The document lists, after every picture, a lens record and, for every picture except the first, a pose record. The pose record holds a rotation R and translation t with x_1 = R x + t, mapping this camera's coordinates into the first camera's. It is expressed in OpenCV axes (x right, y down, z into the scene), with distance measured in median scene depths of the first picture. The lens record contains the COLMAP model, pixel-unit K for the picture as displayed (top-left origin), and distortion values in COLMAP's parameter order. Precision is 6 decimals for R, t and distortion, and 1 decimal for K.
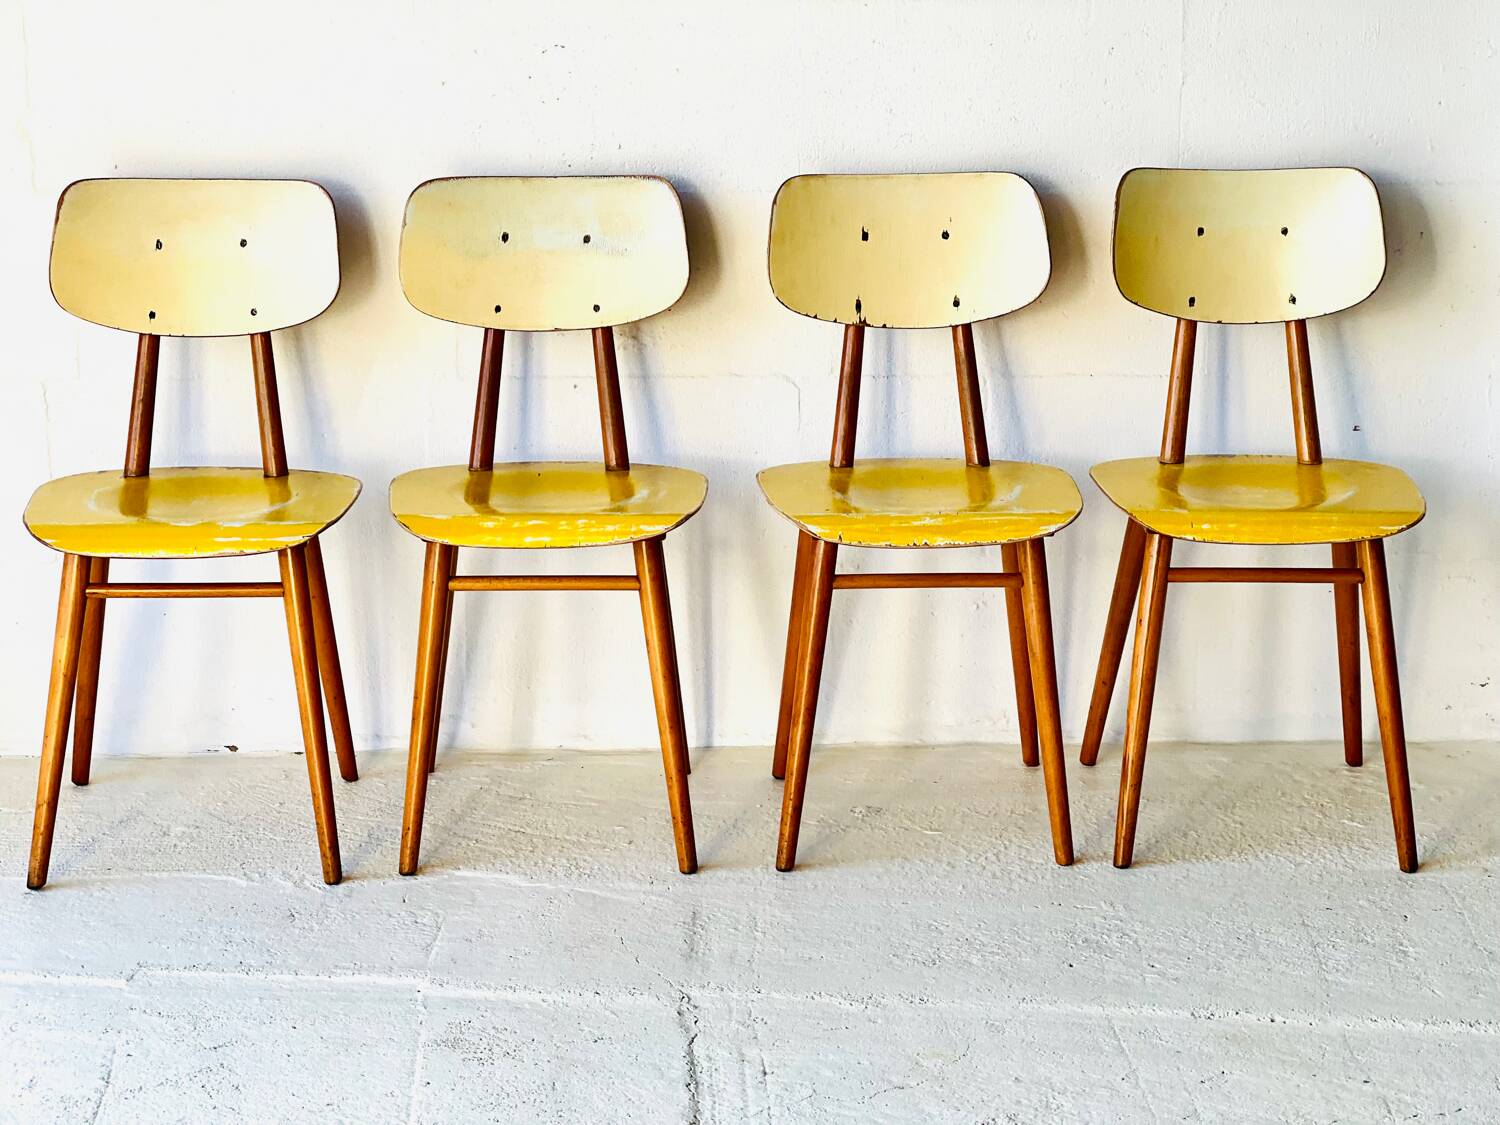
lens RADIAL K [[3396.2, 0, 743.2], [0, 3396.2, 512.4], [0, 0, 1]] dist [0.199252, 0.000000]
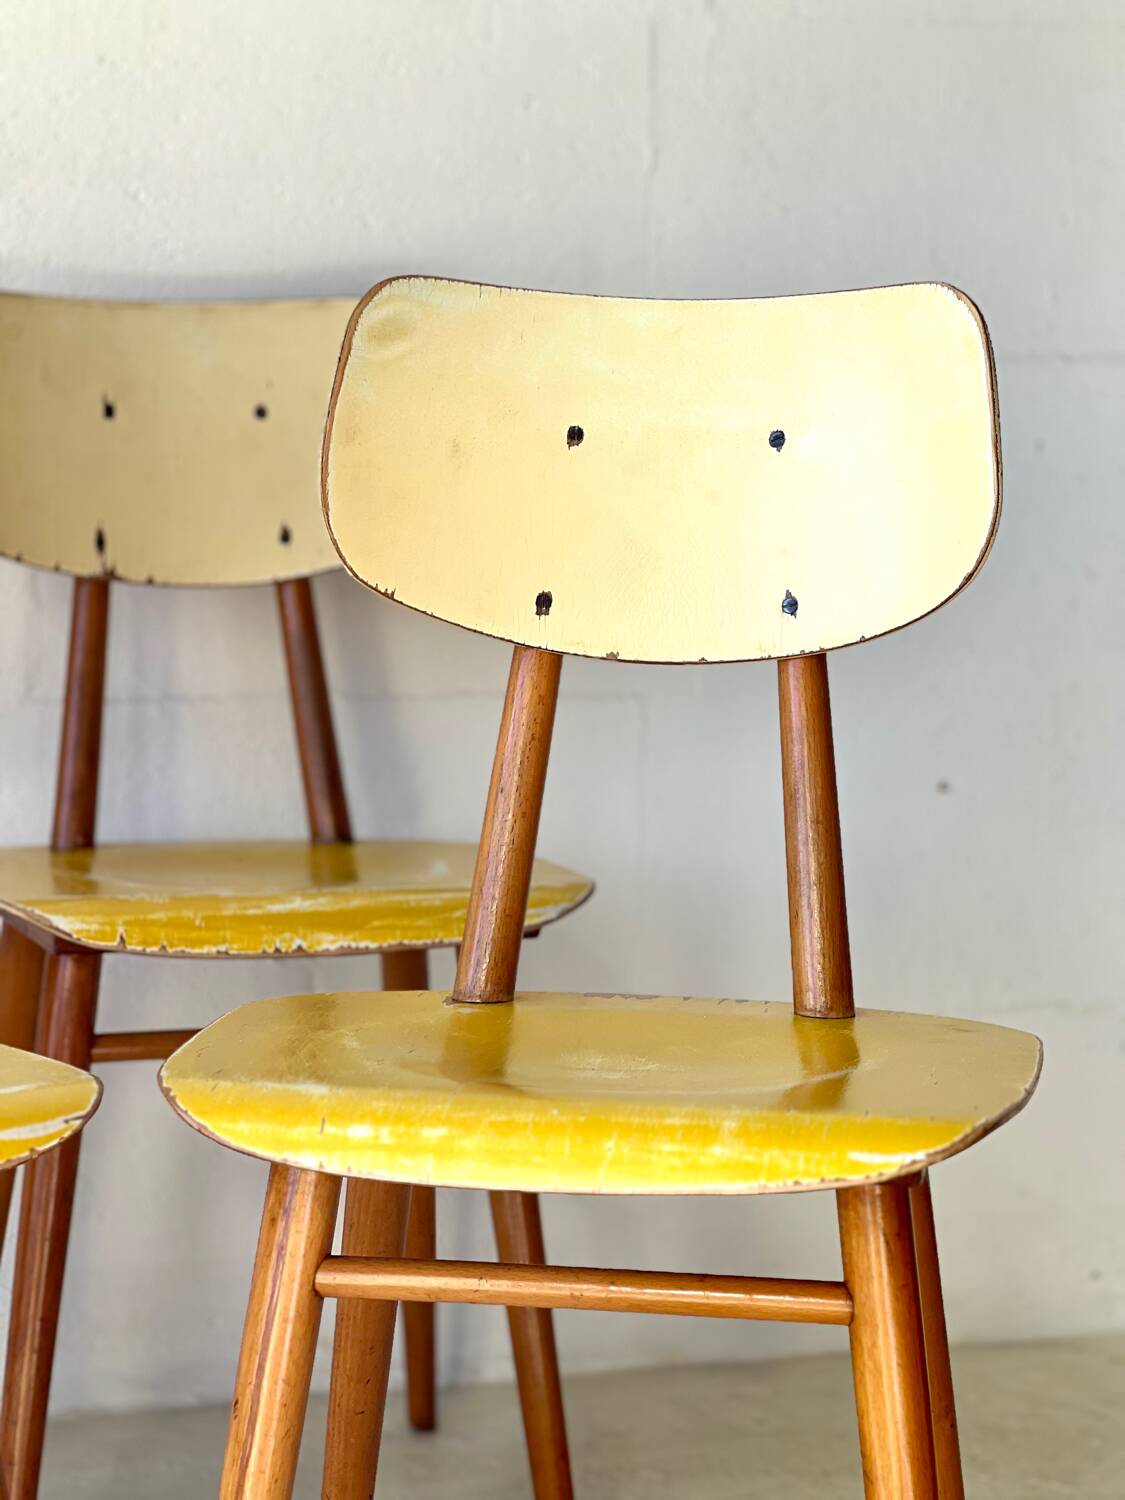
lens RADIAL K [[3396.2, 0, 585.4], [0, 3396.2, 745.5], [0, 0, 1]] dist [0.199252, 0.000000]
pose [[0.960033, -0.013703, 0.279551, -0.042704], [0.053938, 0.989136, -0.136750, 0.047382], [-0.274640, 0.146362, 0.950343, 0.509035]]
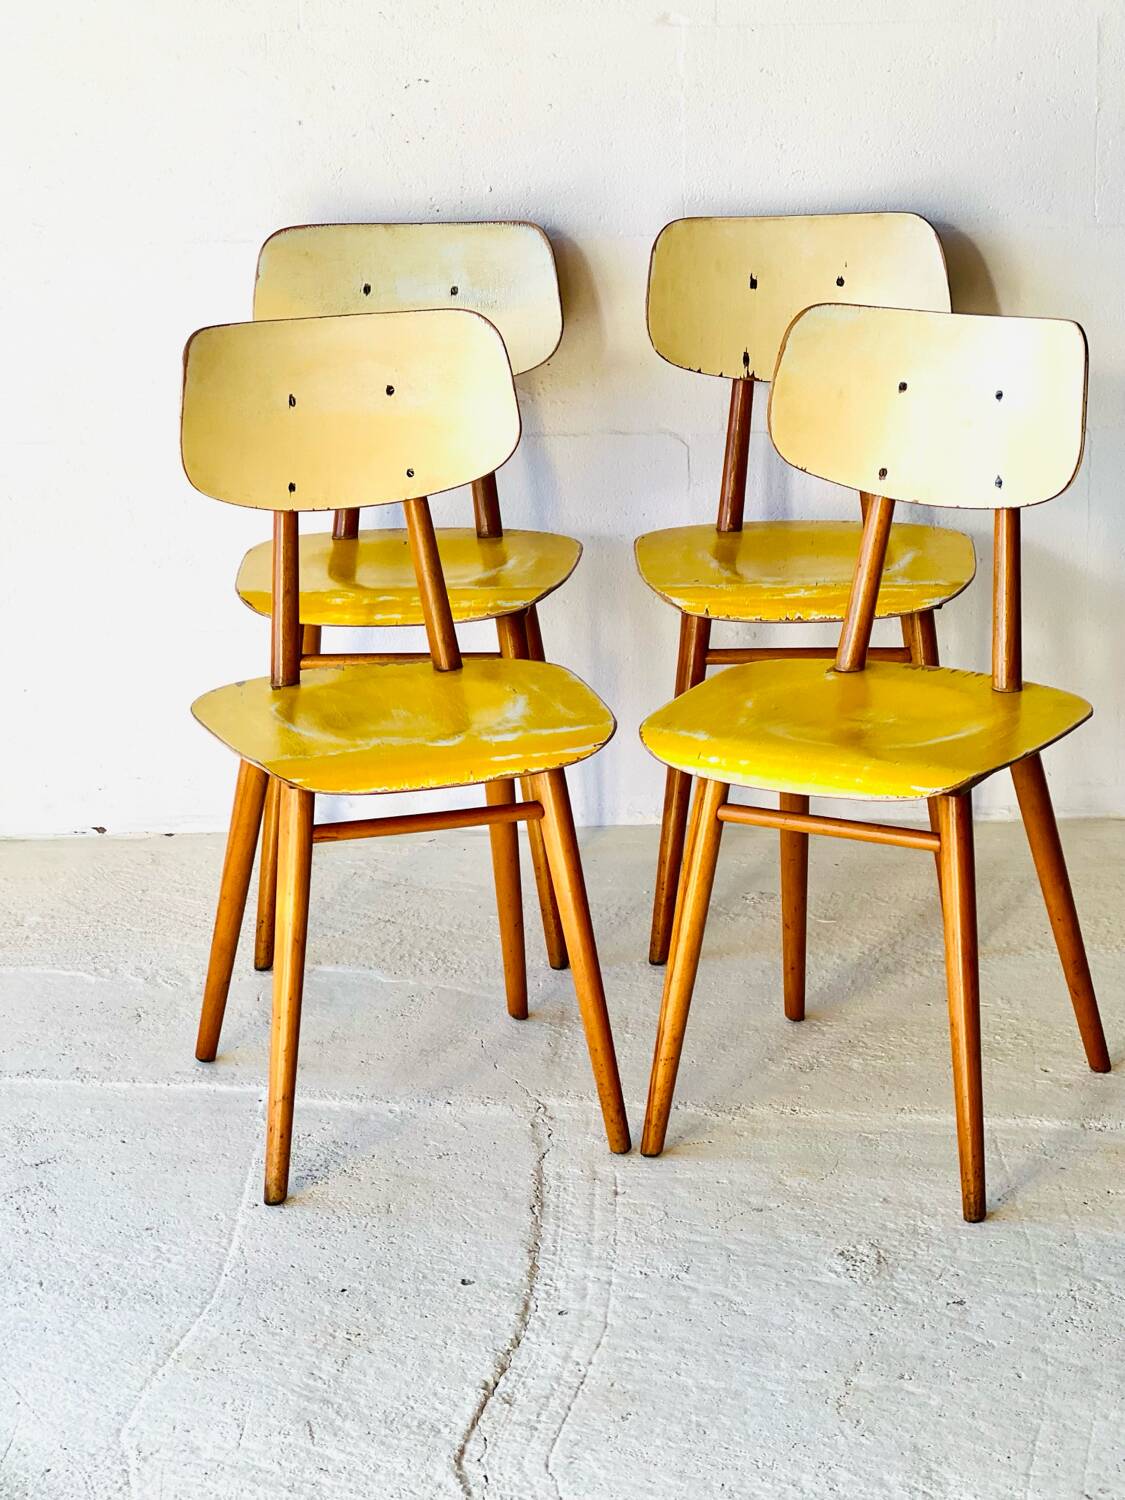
lens RADIAL K [[3396.2, 0, 634.5], [0, 3396.2, 703.8], [0, 0, 1]] dist [0.199252, 0.000000]
pose [[0.998895, -0.006374, -0.046567, 0.048226], [0.008794, 0.998612, 0.051937, -0.015589], [0.046171, -0.052289, 0.997564, 0.065639]]
